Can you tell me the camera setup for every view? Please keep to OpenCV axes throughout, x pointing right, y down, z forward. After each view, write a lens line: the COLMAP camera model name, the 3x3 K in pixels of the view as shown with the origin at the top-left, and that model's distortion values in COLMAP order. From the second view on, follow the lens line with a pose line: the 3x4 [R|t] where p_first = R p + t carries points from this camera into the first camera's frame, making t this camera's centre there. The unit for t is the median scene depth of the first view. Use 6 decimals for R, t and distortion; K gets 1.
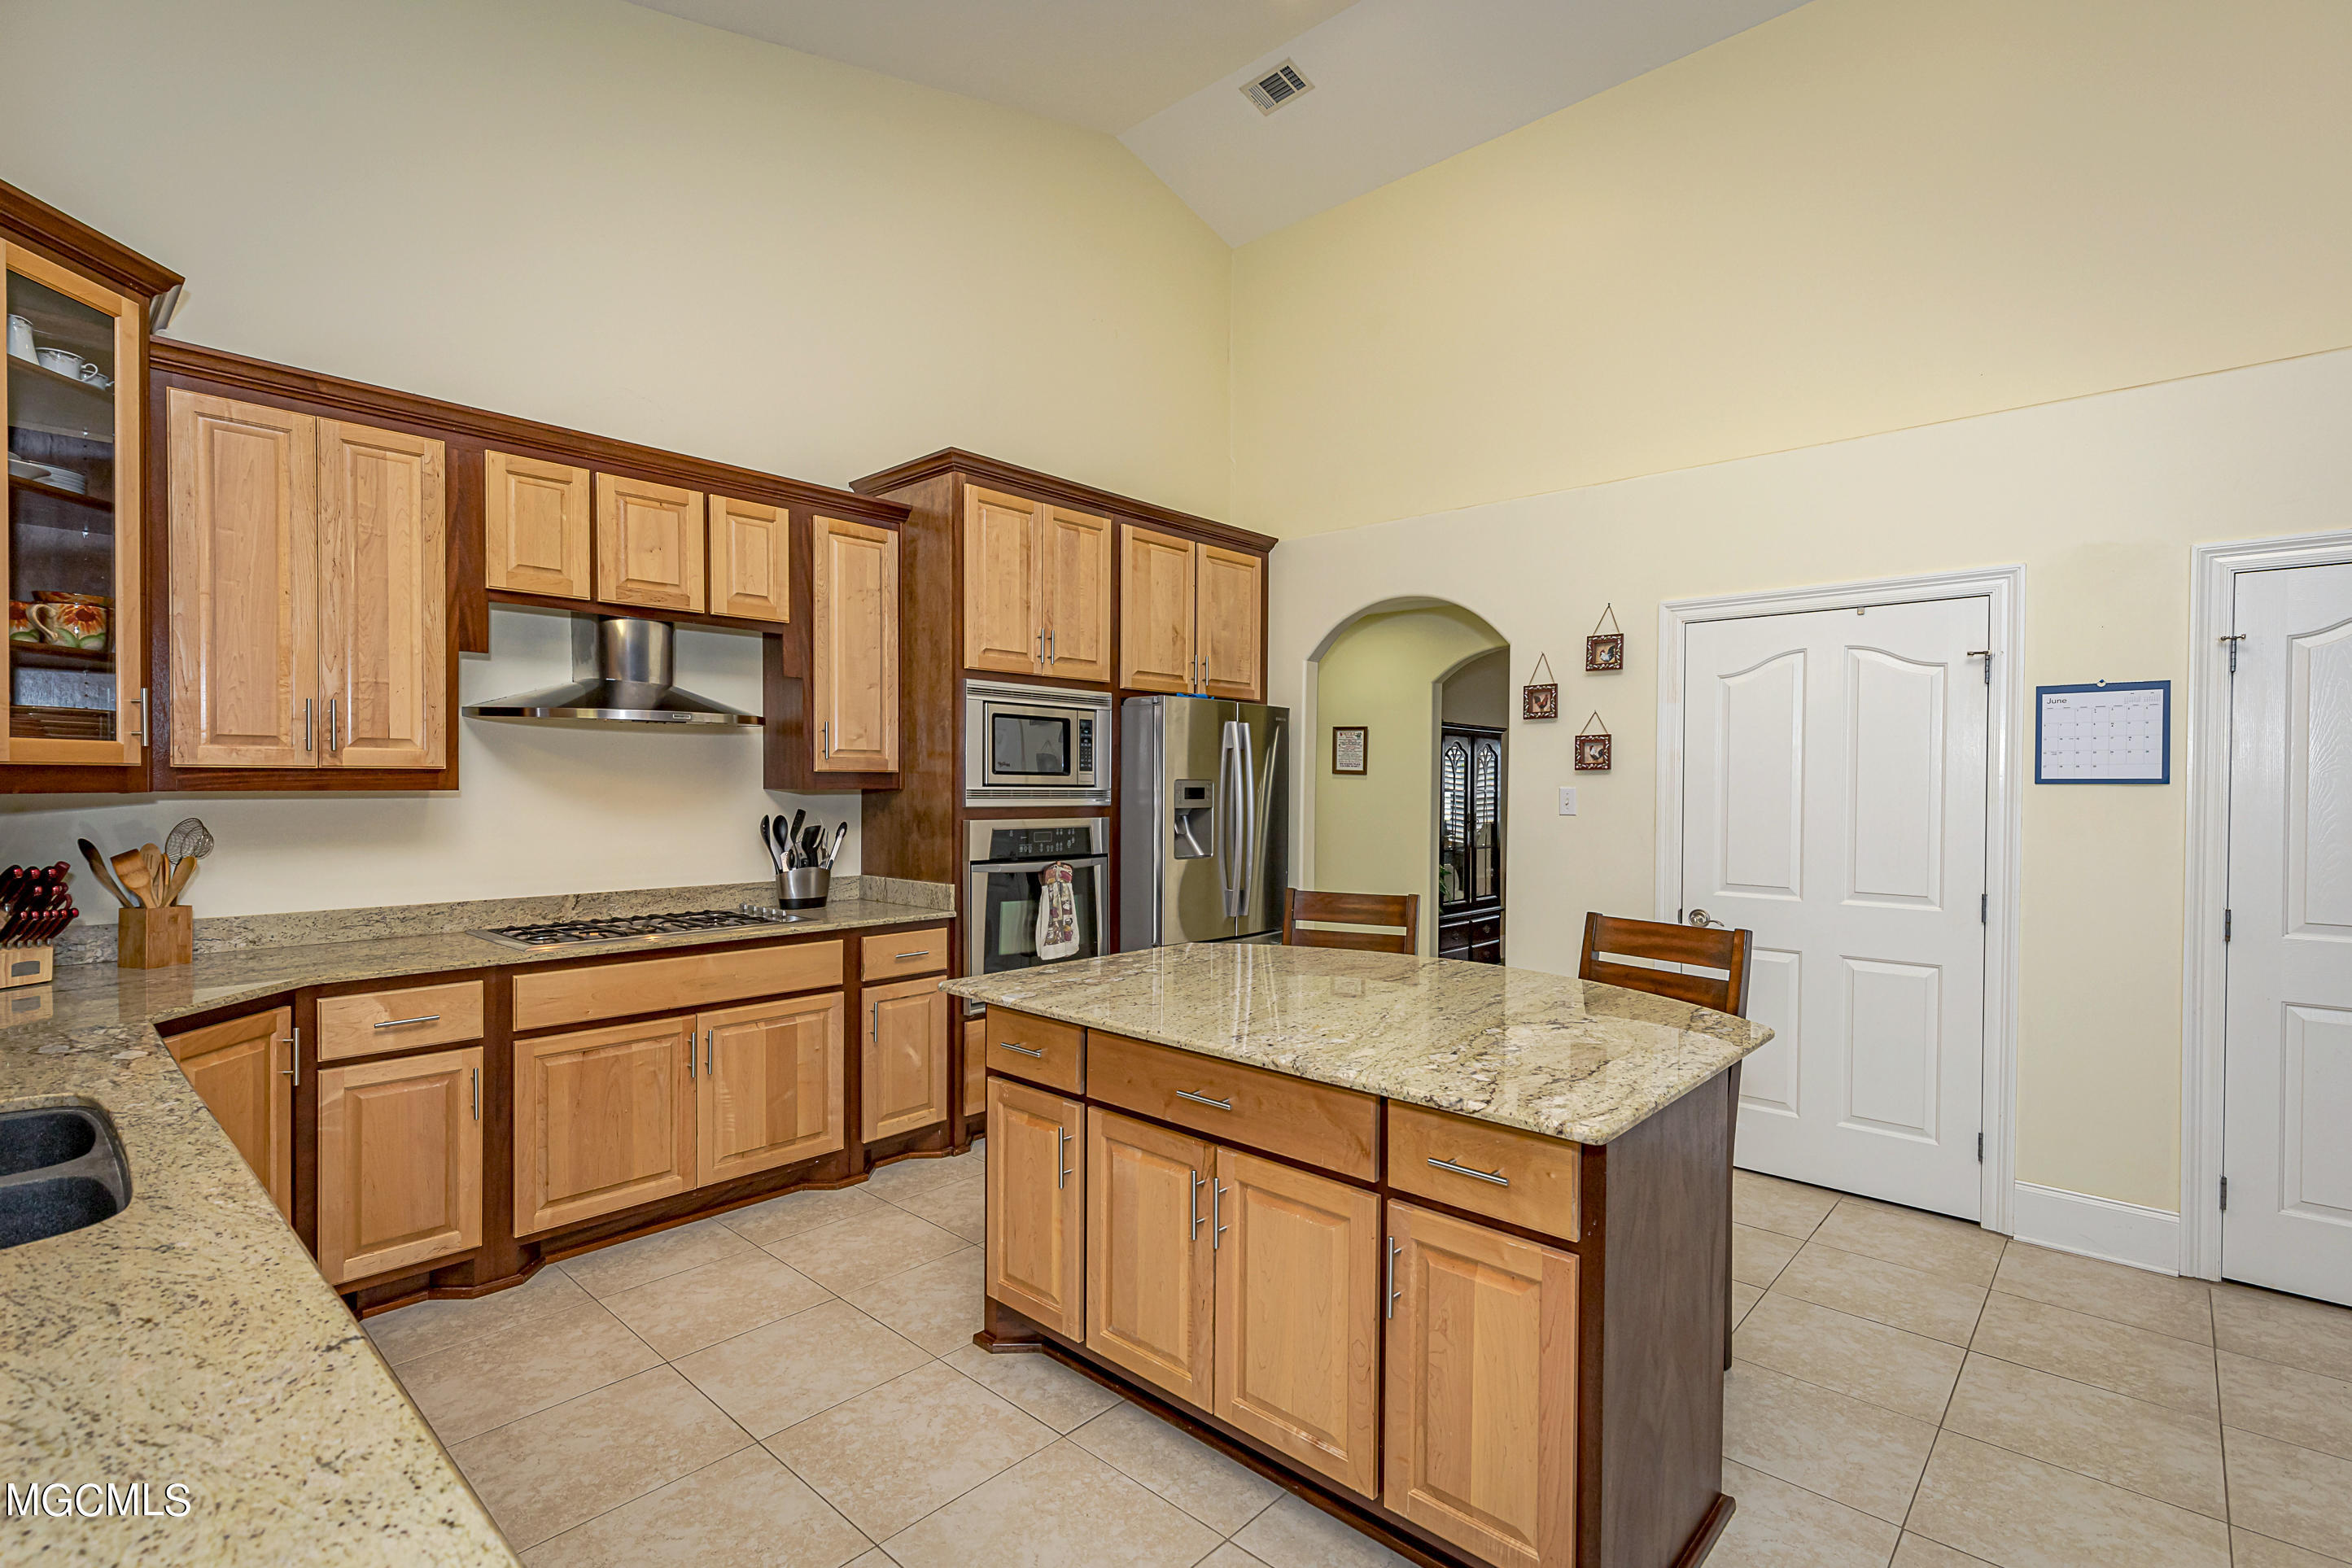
lens RADIAL K [[1065.4, 0, 1172.9], [0, 1065.4, 784.0], [0, 0, 1]] dist [0.004529, -0.000290]
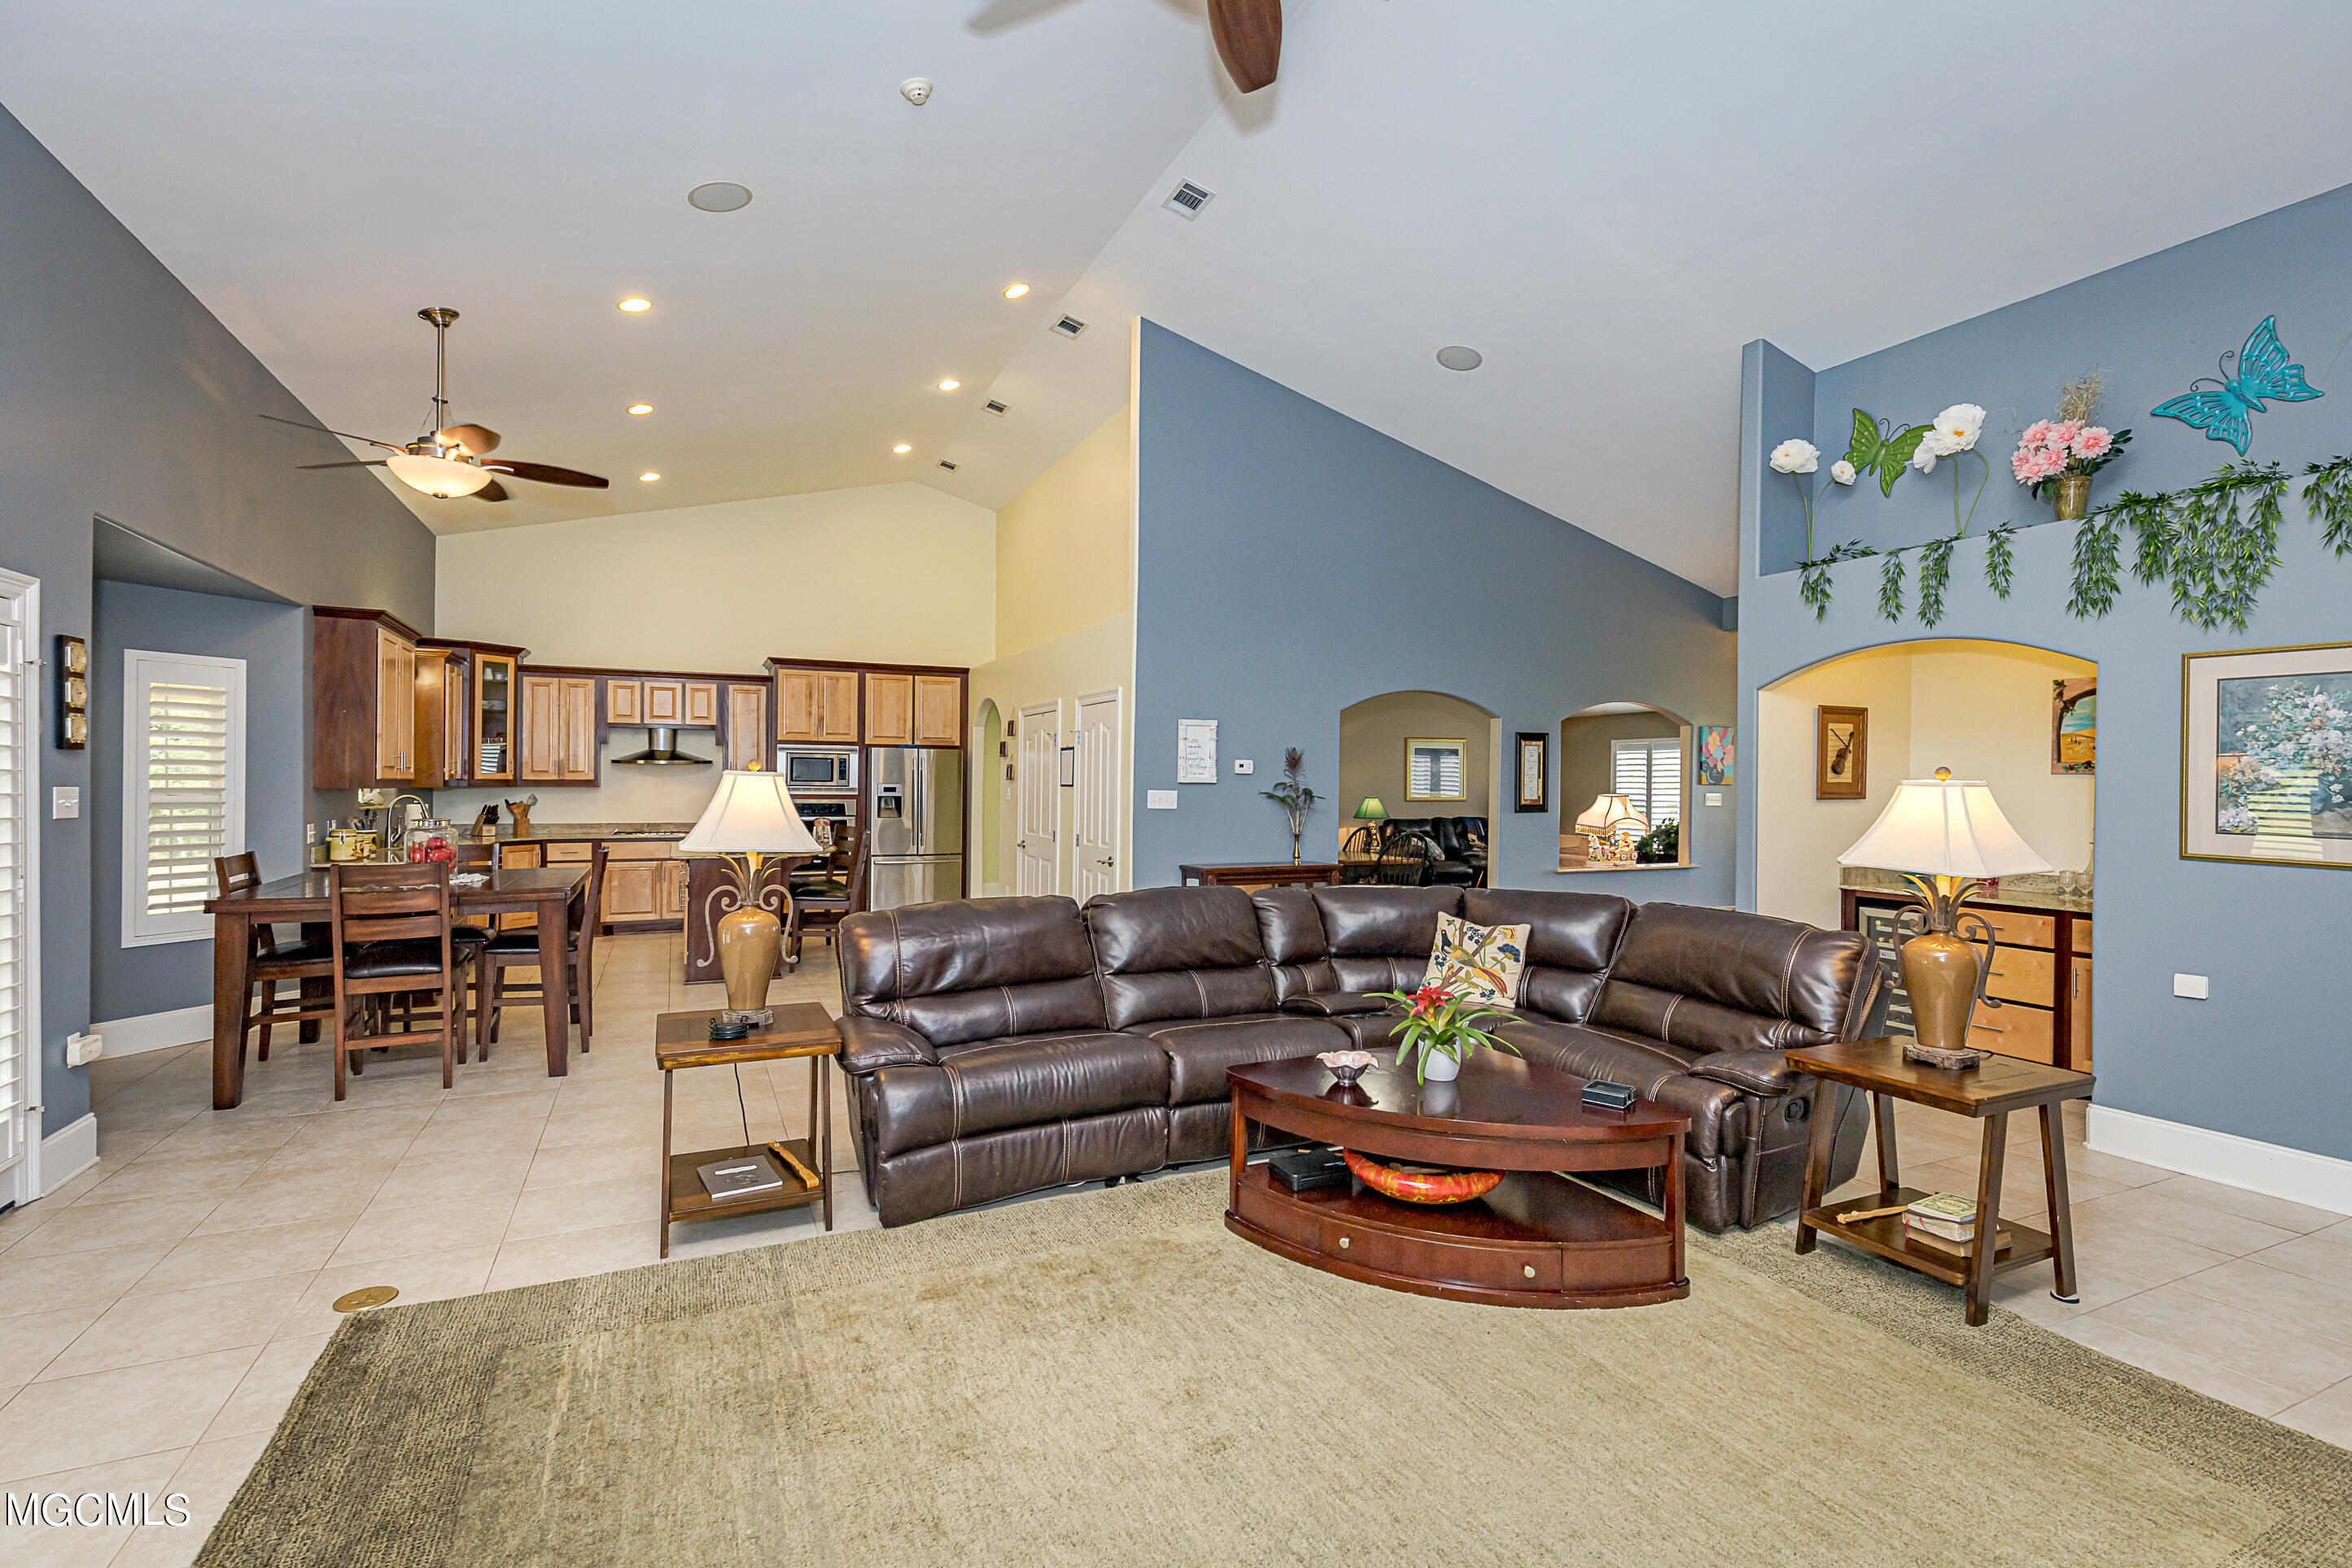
lens RADIAL K [[1065.4, 0, 1176.8], [0, 1065.4, 779.5], [0, 0, 1]] dist [0.004529, -0.000290]
pose [[0.923259, 0.001520, -0.384176, 1.843558], [-0.004080, 0.999975, -0.005847, -0.003716], [0.384157, 0.006966, 0.923241, -1.100430]]
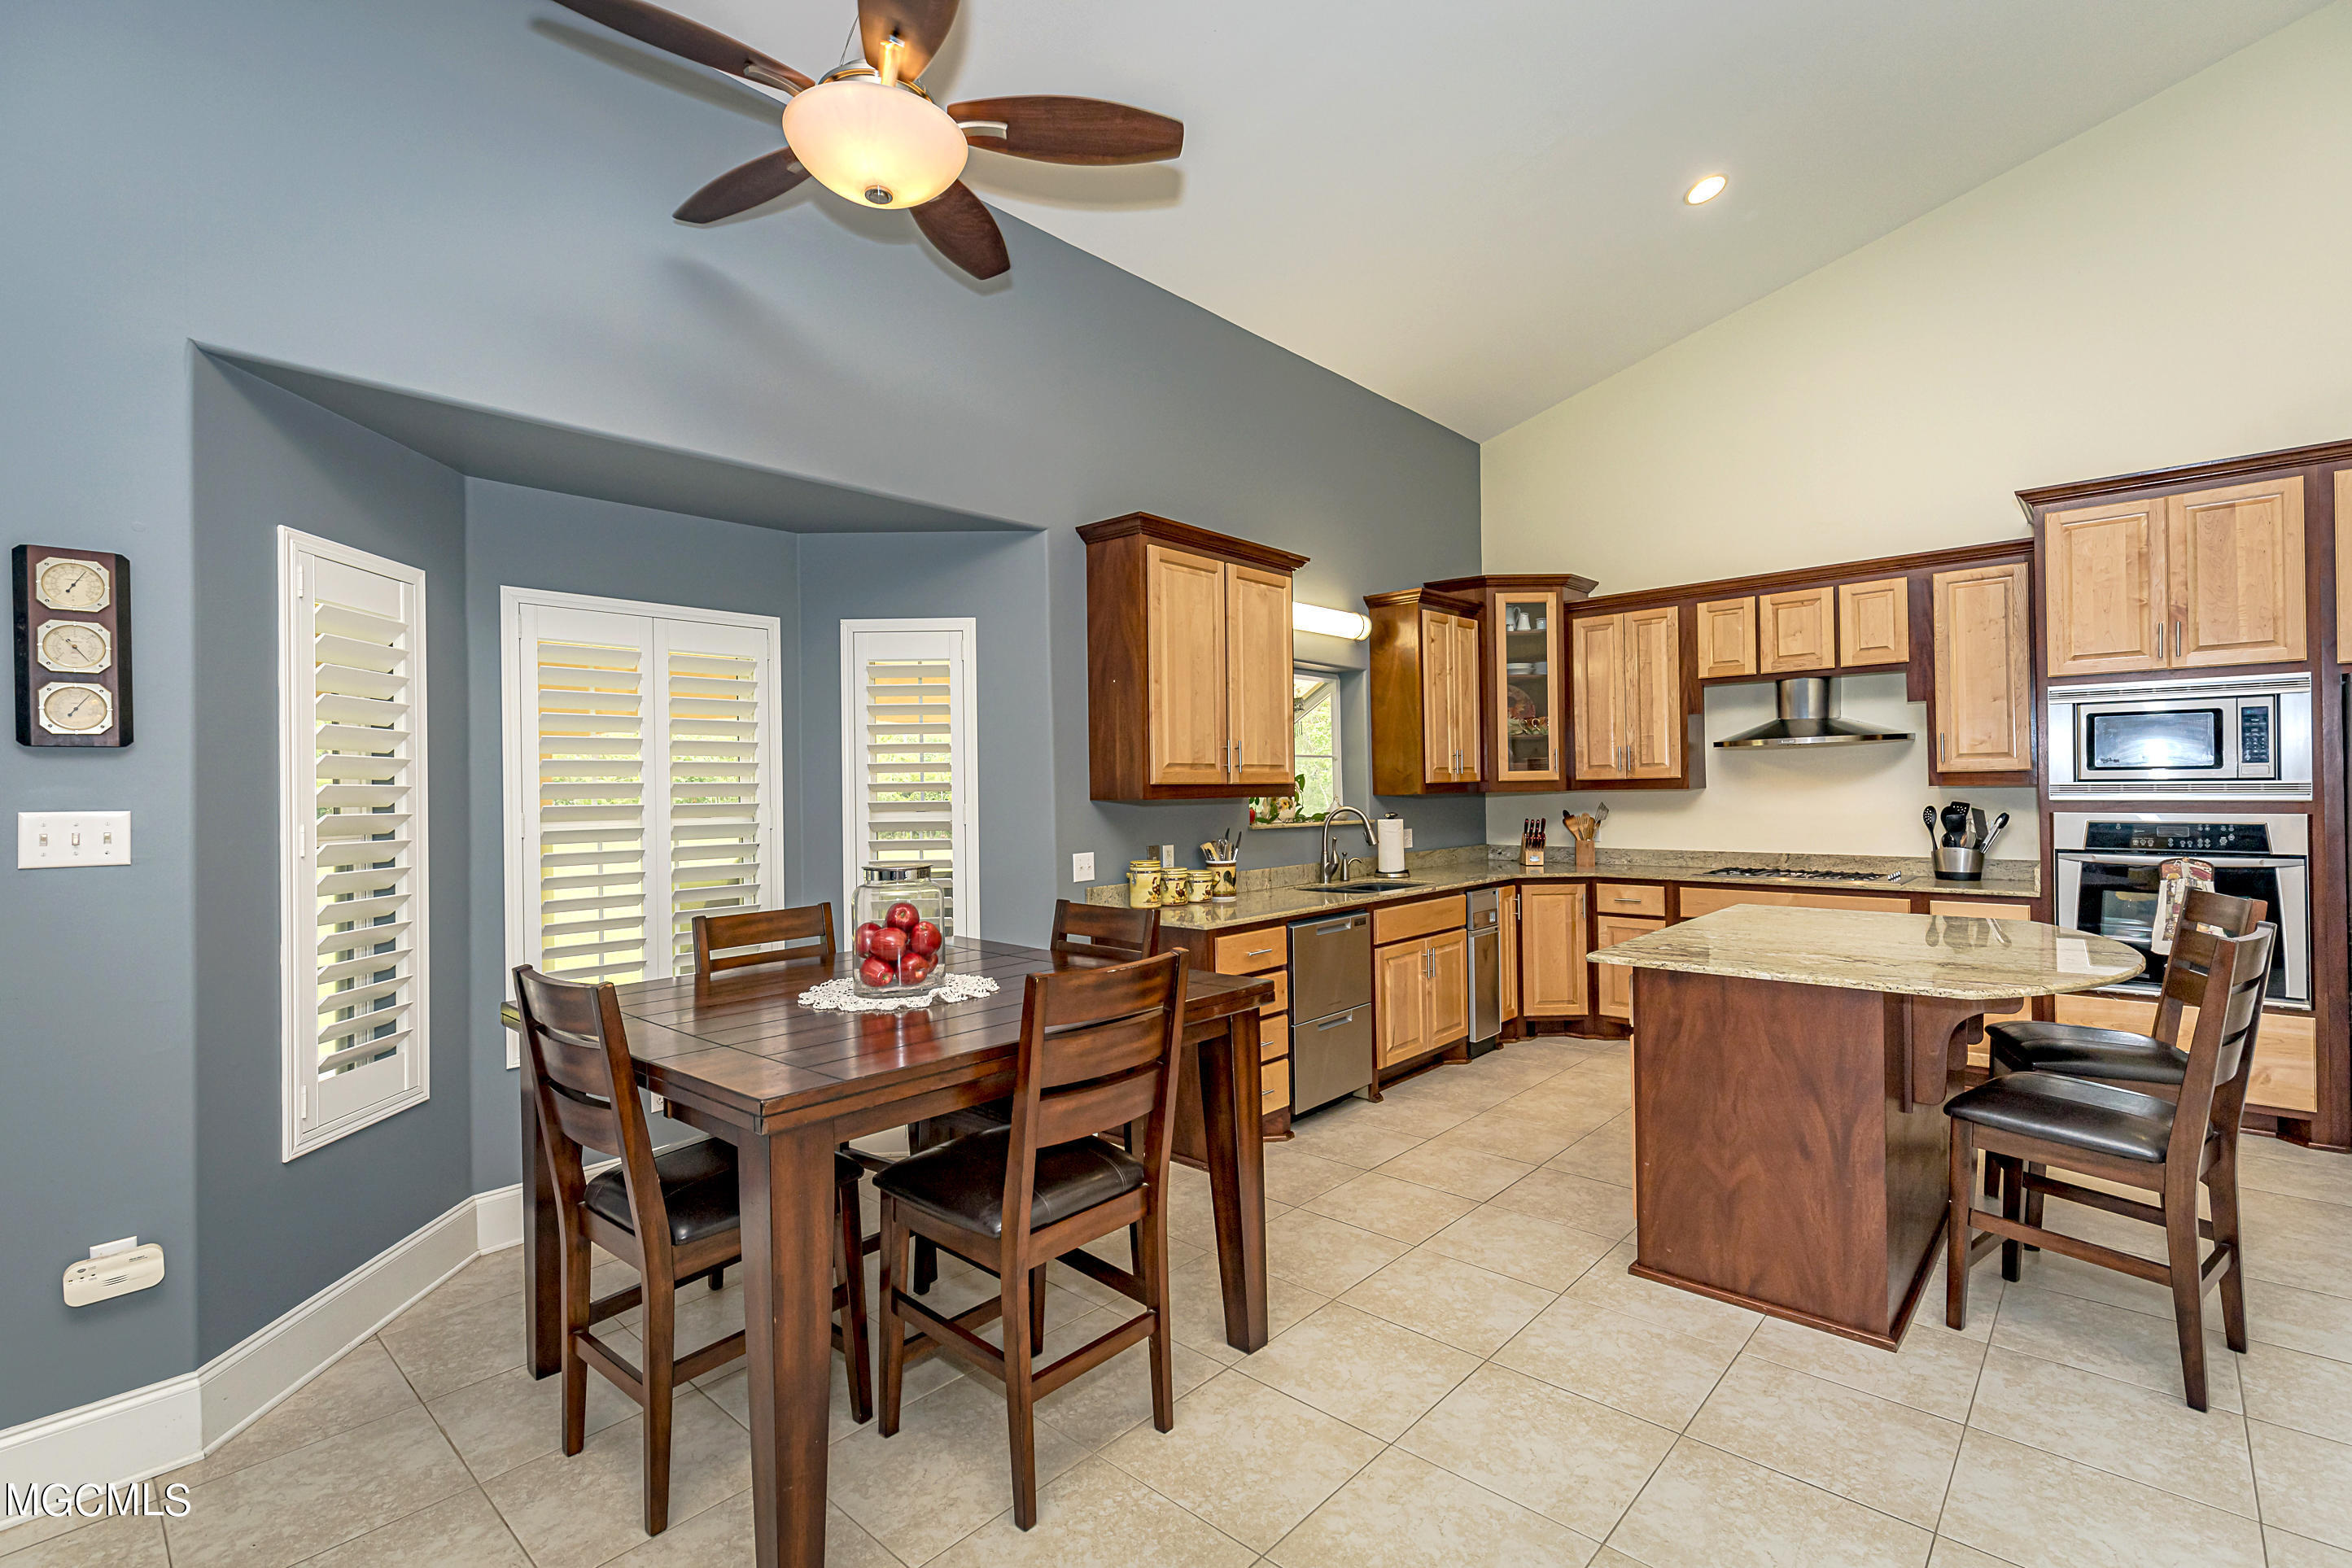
lens RADIAL K [[1065.4, 0, 1169.1], [0, 1065.4, 784.1], [0, 0, 1]] dist [0.004529, -0.000290]
pose [[-0.007360, -0.009480, -0.999928, 1.026577], [0.014247, 0.999853, -0.009584, 0.001589], [0.999871, -0.014316, -0.007224, 0.086959]]
